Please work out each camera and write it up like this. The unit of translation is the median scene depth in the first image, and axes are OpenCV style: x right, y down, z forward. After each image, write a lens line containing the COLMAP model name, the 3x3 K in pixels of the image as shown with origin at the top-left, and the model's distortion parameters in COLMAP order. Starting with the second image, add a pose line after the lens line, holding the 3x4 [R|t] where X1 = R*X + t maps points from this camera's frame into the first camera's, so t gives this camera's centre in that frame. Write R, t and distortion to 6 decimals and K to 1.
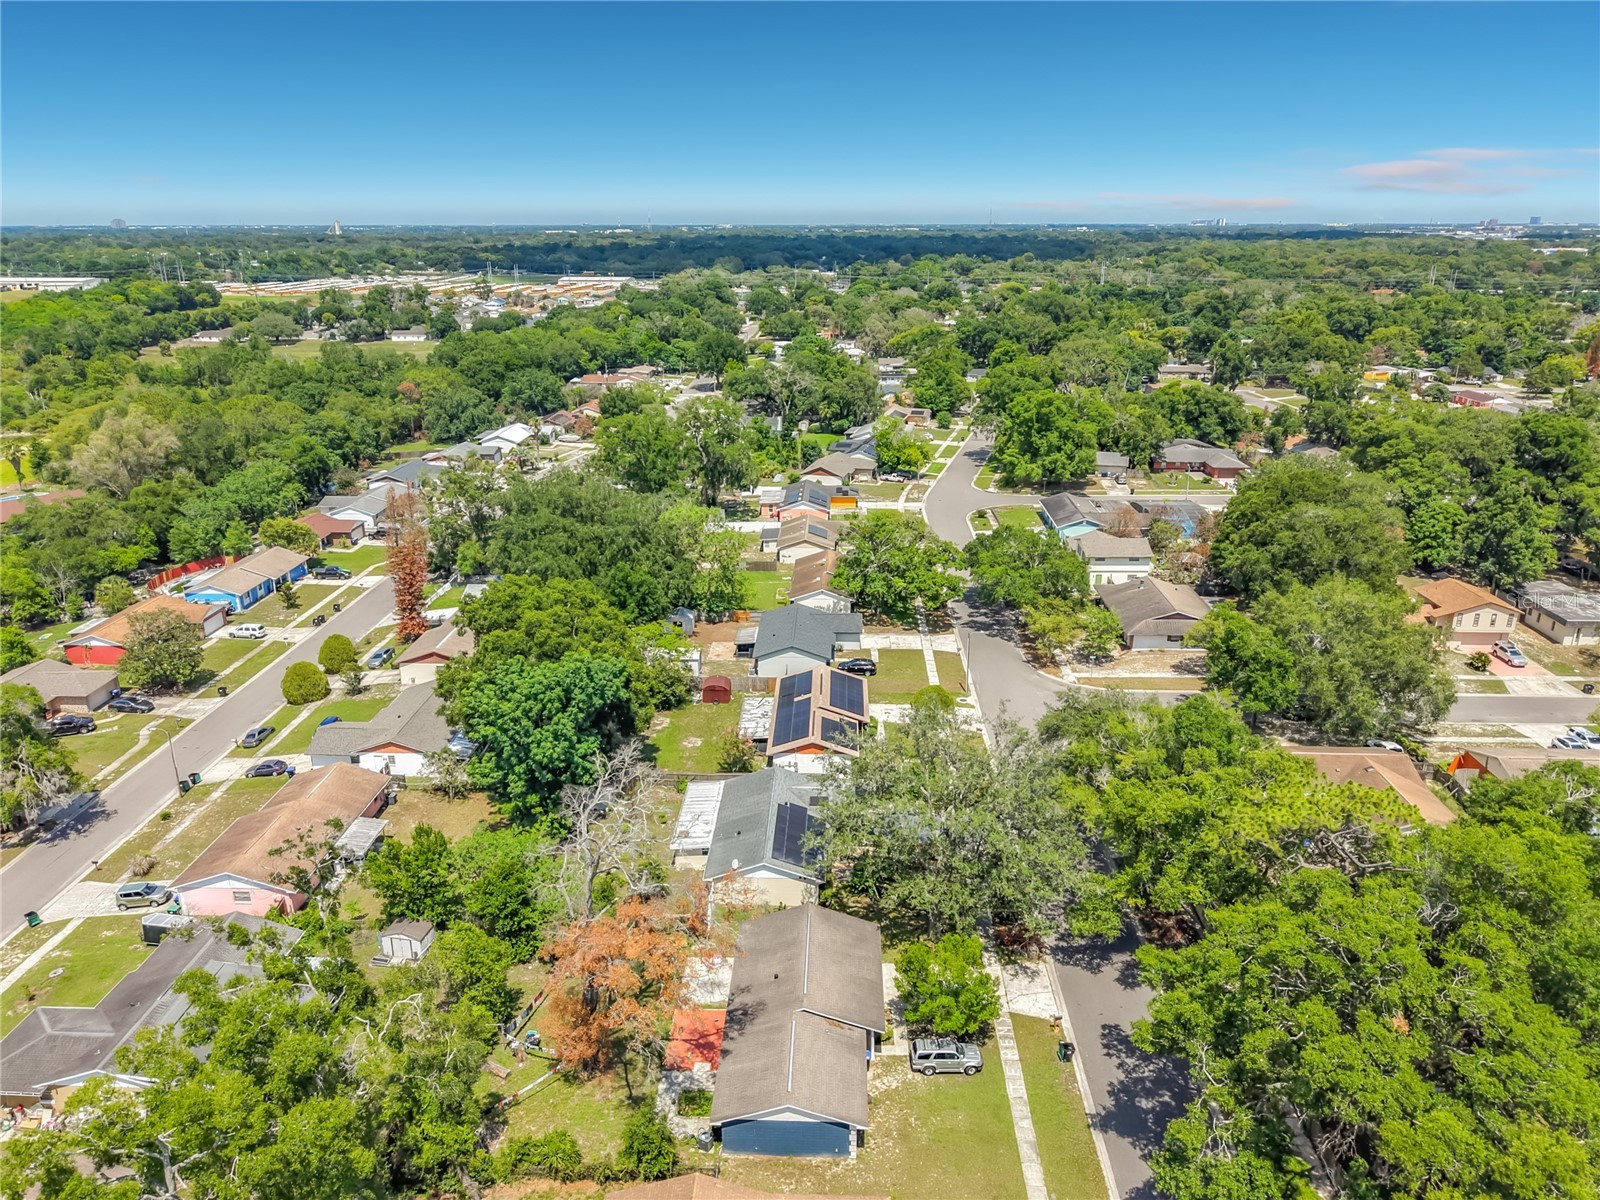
lens RADIAL K [[1064.2, 0, 800.0], [0, 1064.2, 600.0], [0, 0, 1]] dist [0.002124, 0.000366]
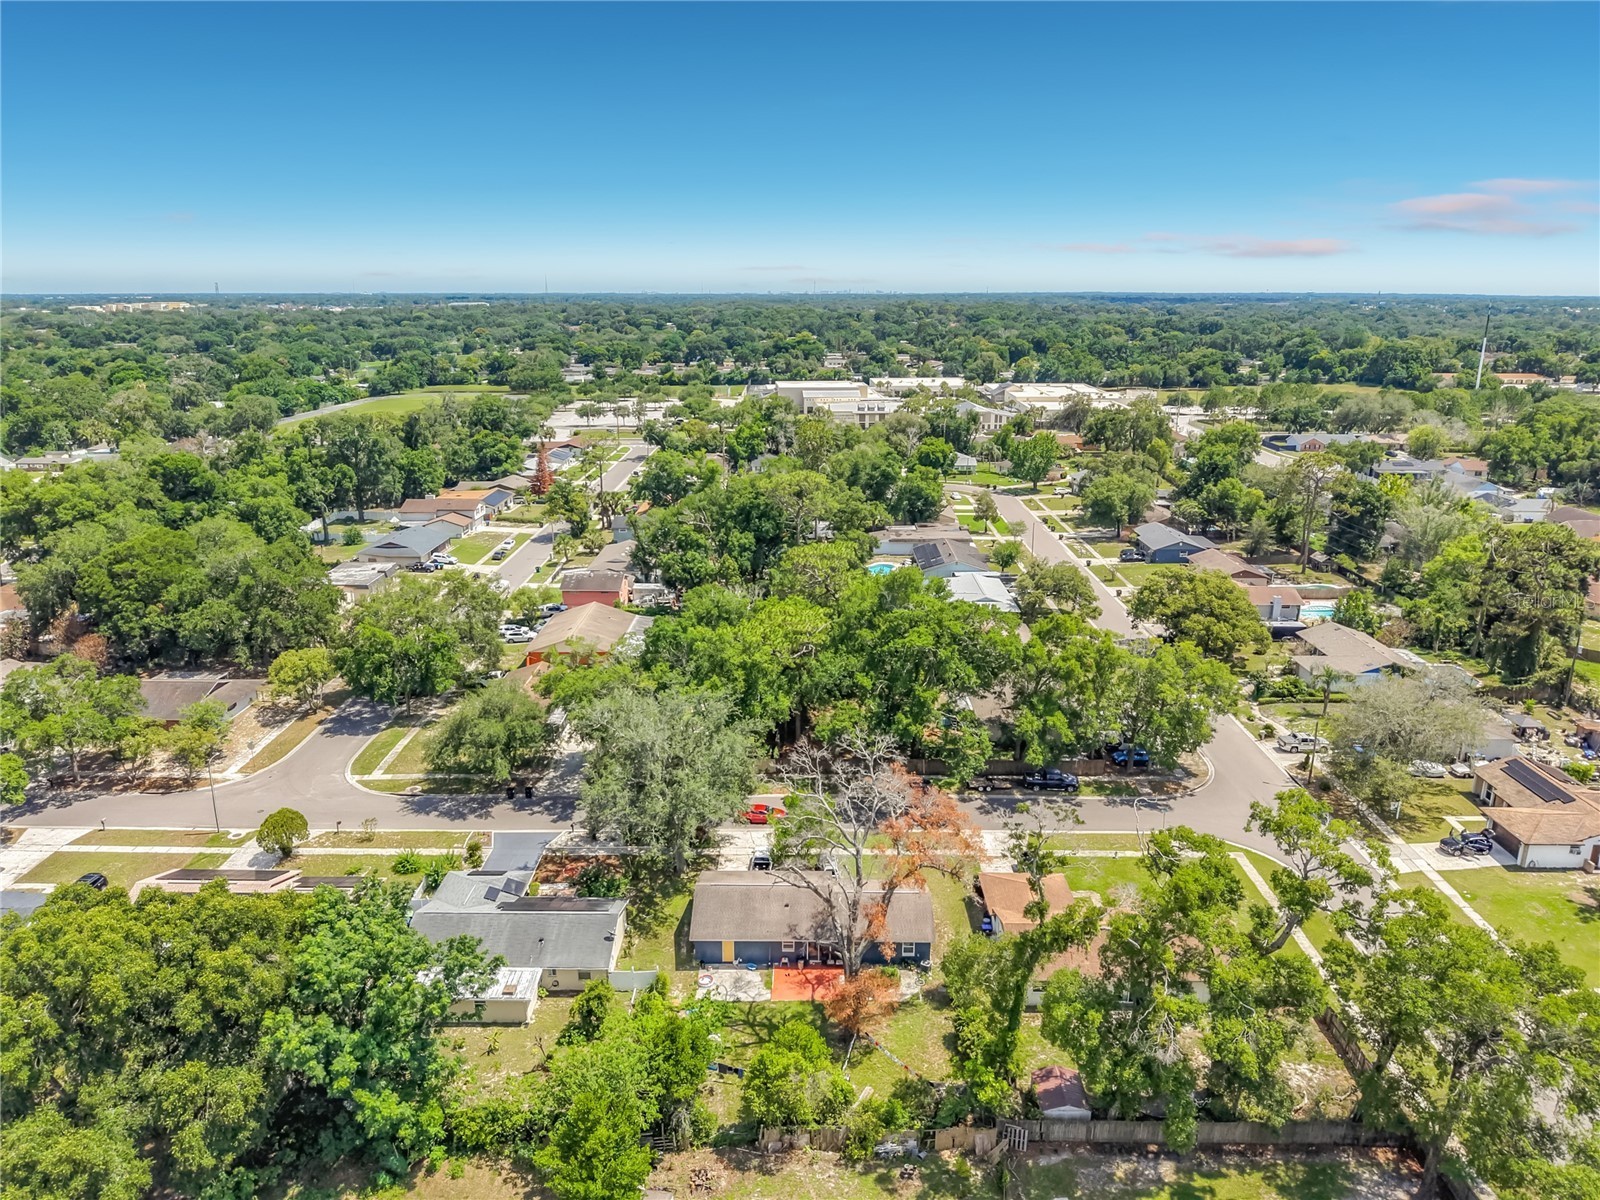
lens RADIAL K [[1064.2, 0, 800.0], [0, 1064.2, 600.0], [0, 0, 1]] dist [0.002124, 0.000366]
pose [[-0.026433, -0.272783, 0.961712, -0.622673], [0.331379, 0.905260, 0.265879, -0.151002], [-0.943127, 0.325719, 0.066466, 0.431984]]
